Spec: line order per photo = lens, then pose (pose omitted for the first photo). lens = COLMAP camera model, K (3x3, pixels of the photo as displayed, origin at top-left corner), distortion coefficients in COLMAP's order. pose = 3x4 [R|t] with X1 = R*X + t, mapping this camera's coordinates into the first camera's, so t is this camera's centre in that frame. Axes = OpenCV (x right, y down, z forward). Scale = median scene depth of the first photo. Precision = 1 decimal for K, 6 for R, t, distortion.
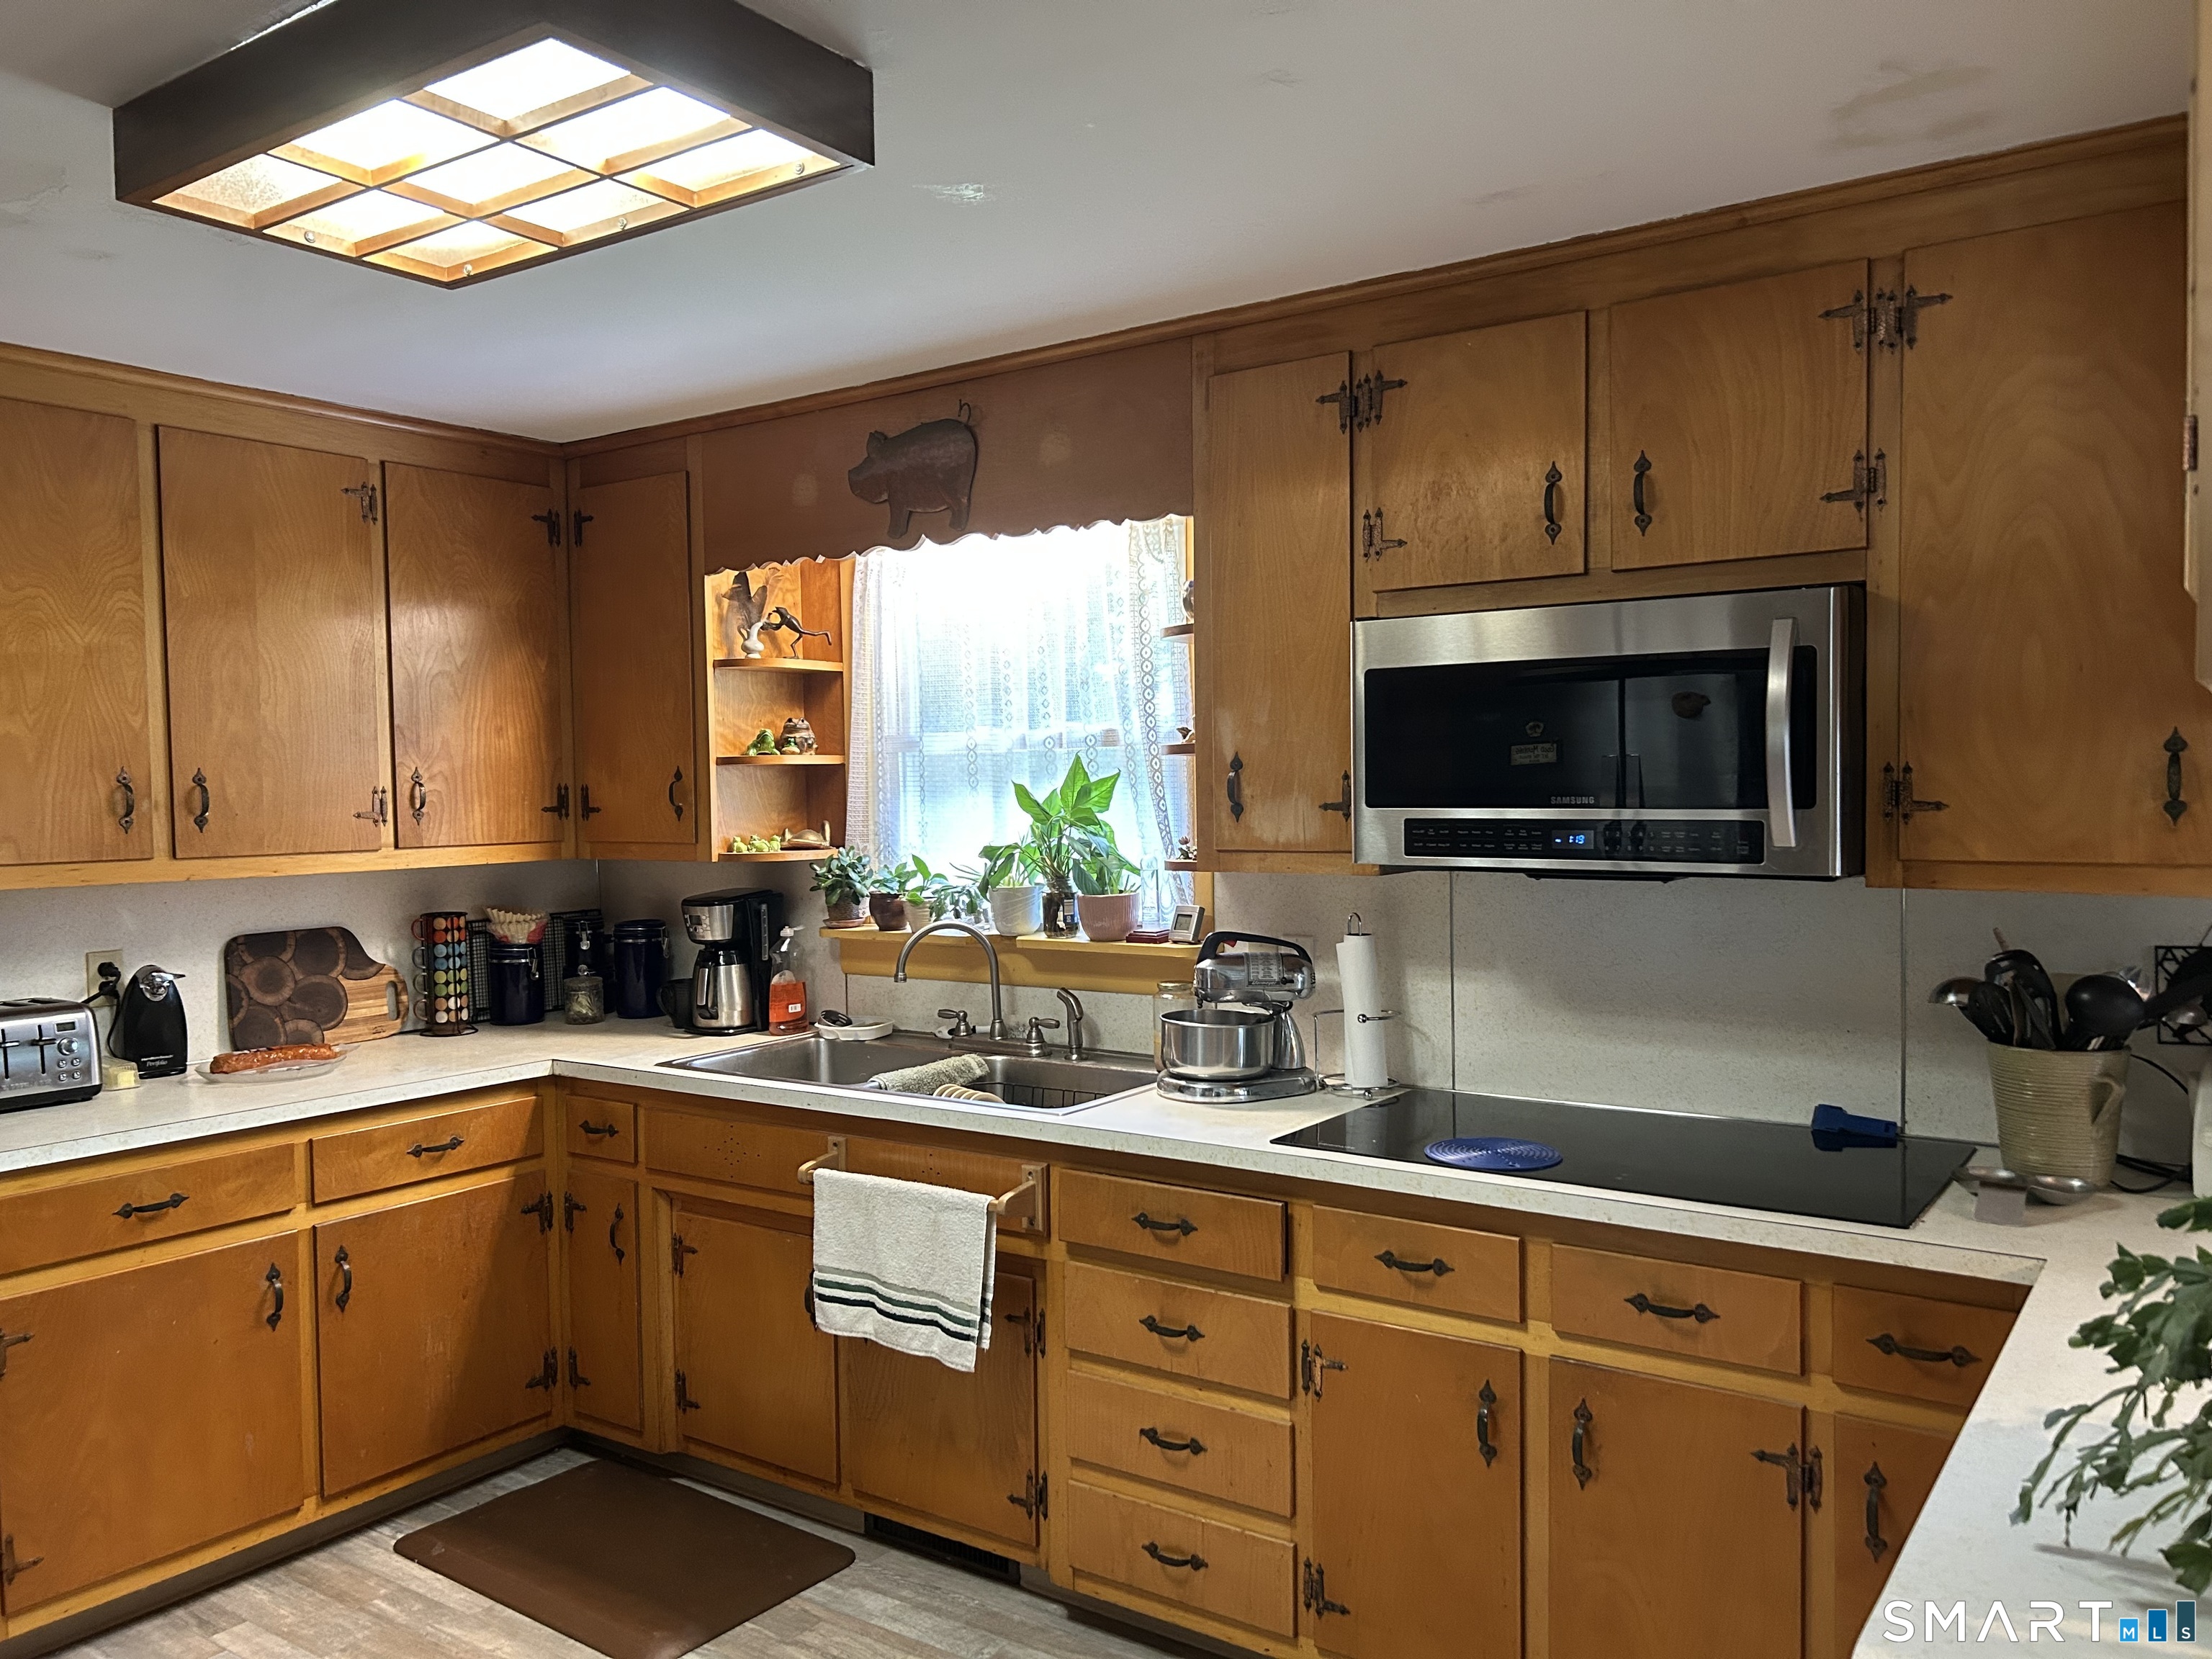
lens RADIAL K [[1674.2, 0, 1105.0], [0, 1674.2, 837.4], [0, 0, 1]] dist [0.036156, -0.028255]
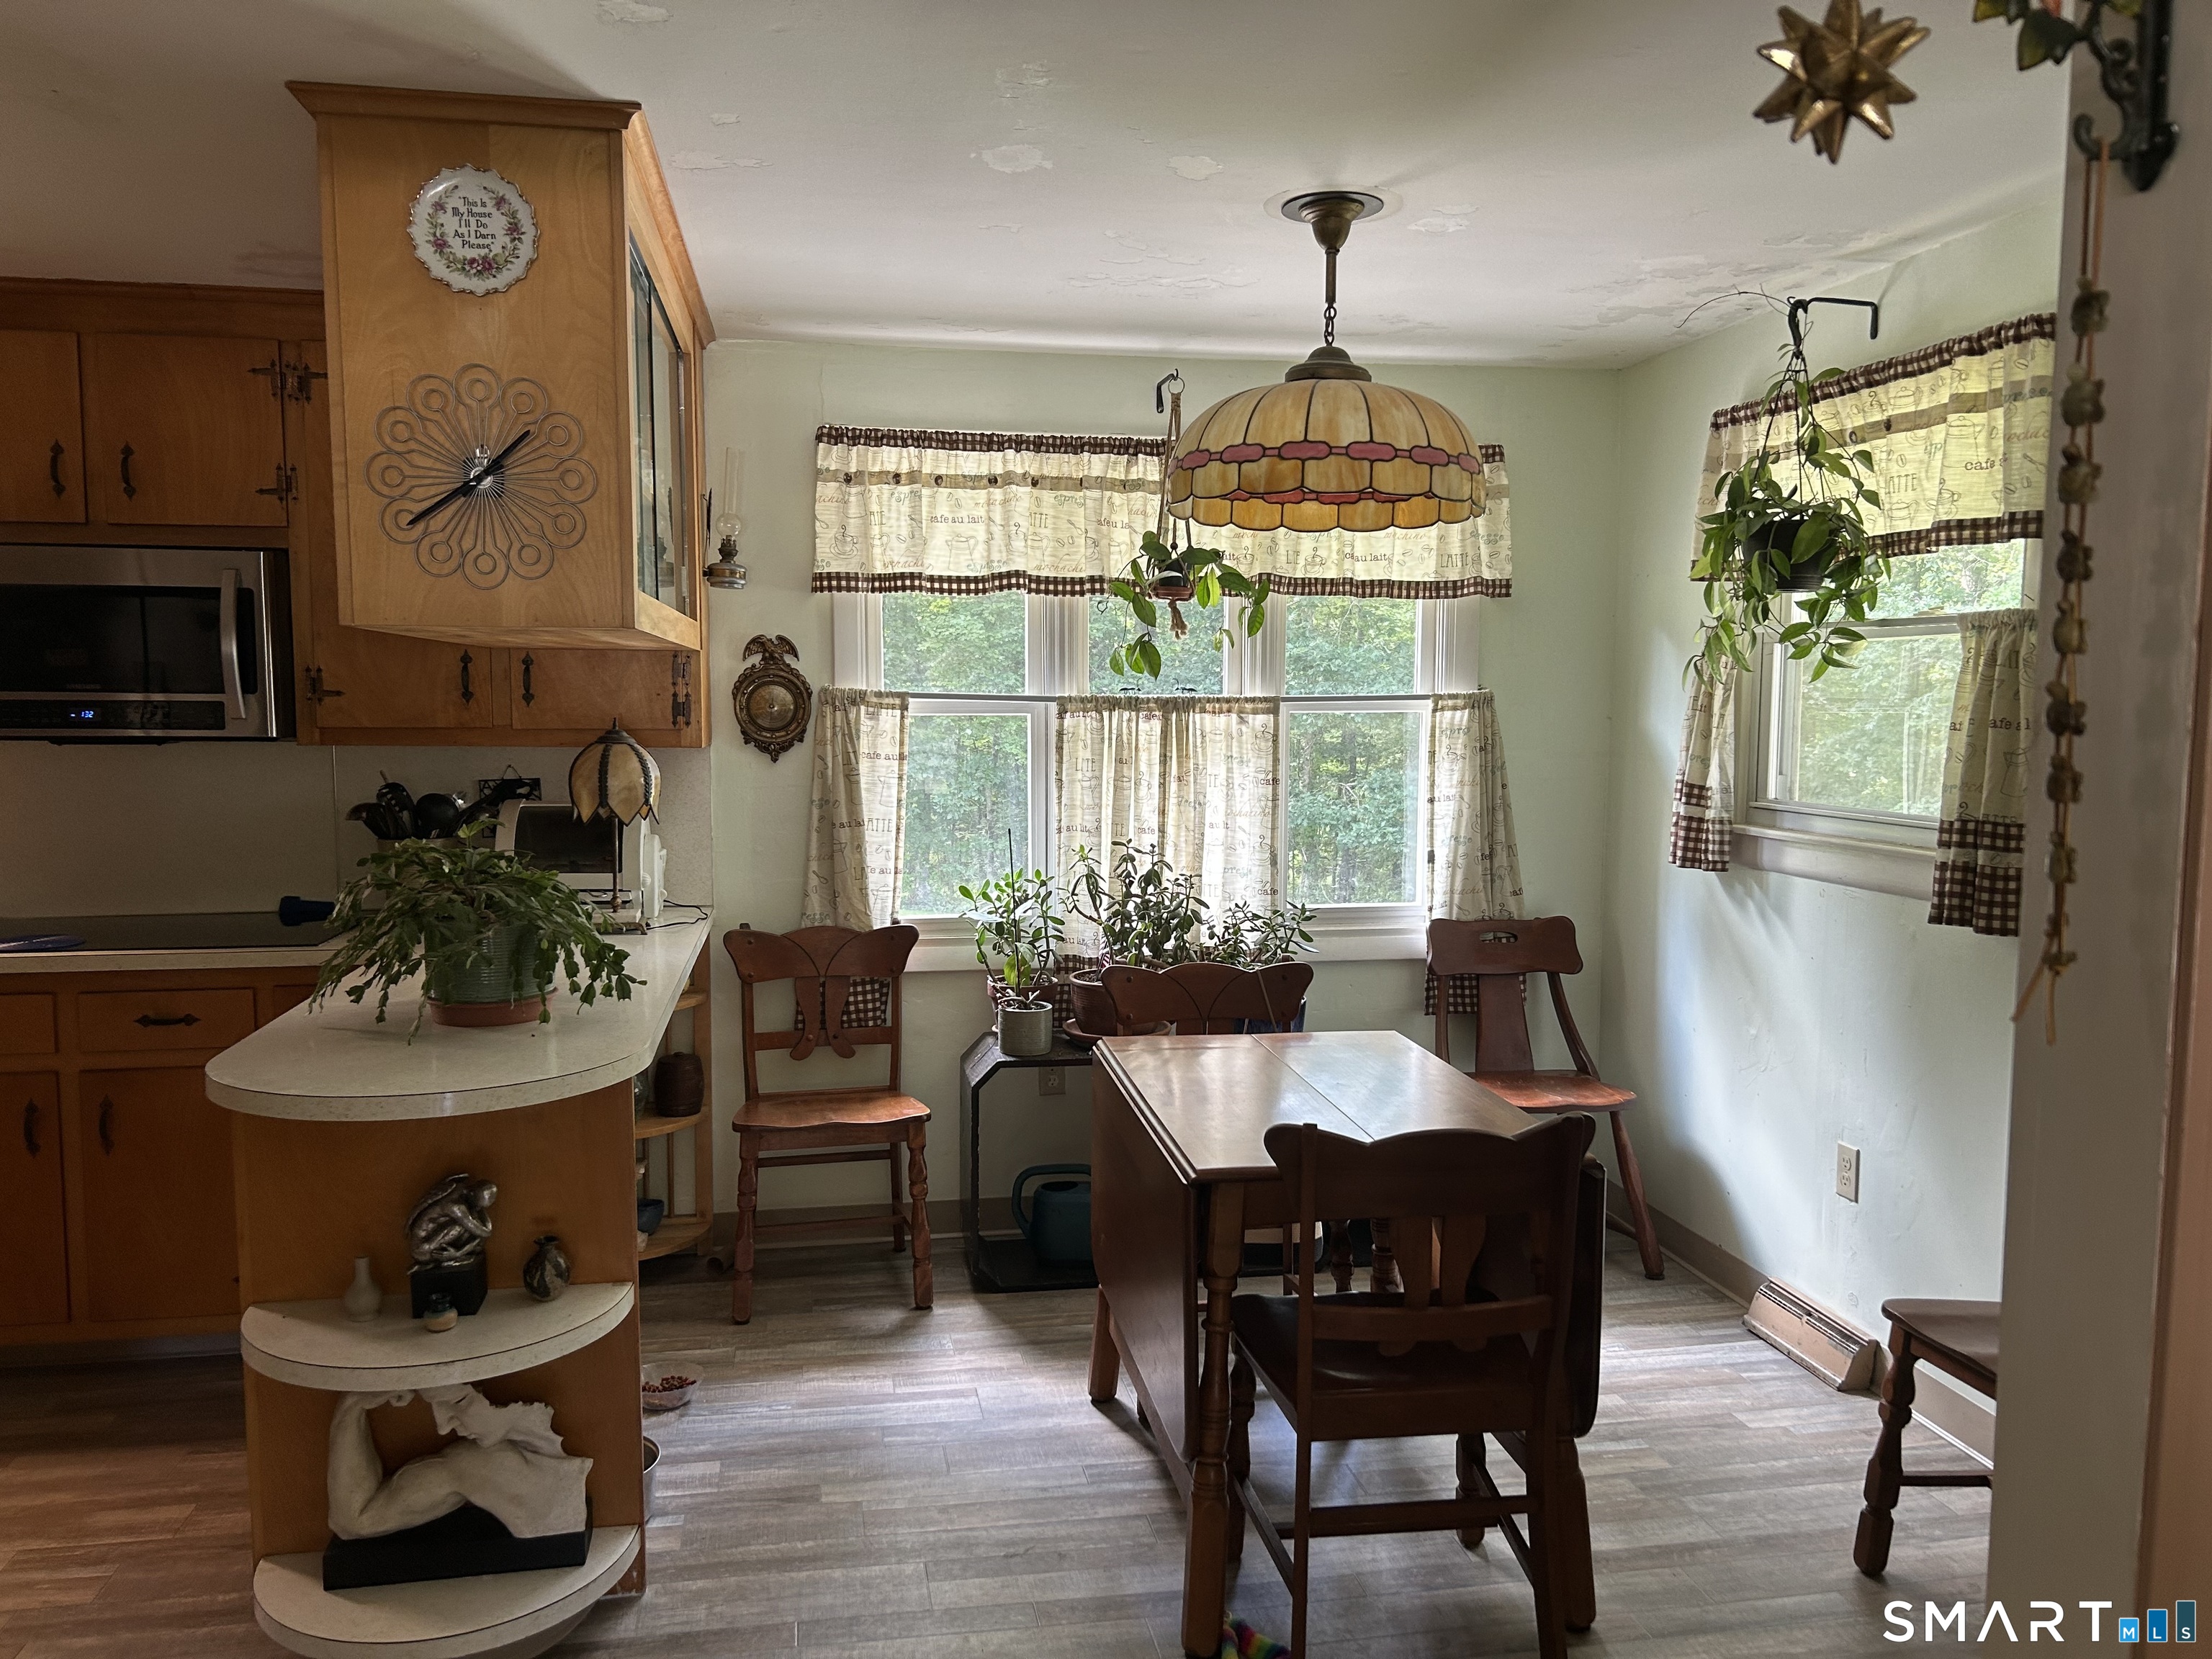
lens RADIAL K [[1674.2, 0, 1105.0], [0, 1674.2, 845.2], [0, 0, 1]] dist [0.036156, -0.028255]
pose [[0.709897, -0.048862, 0.702609, -0.122542], [0.009528, 0.998166, 0.059790, 0.036069], [-0.704241, -0.035750, 0.709060, -0.651576]]
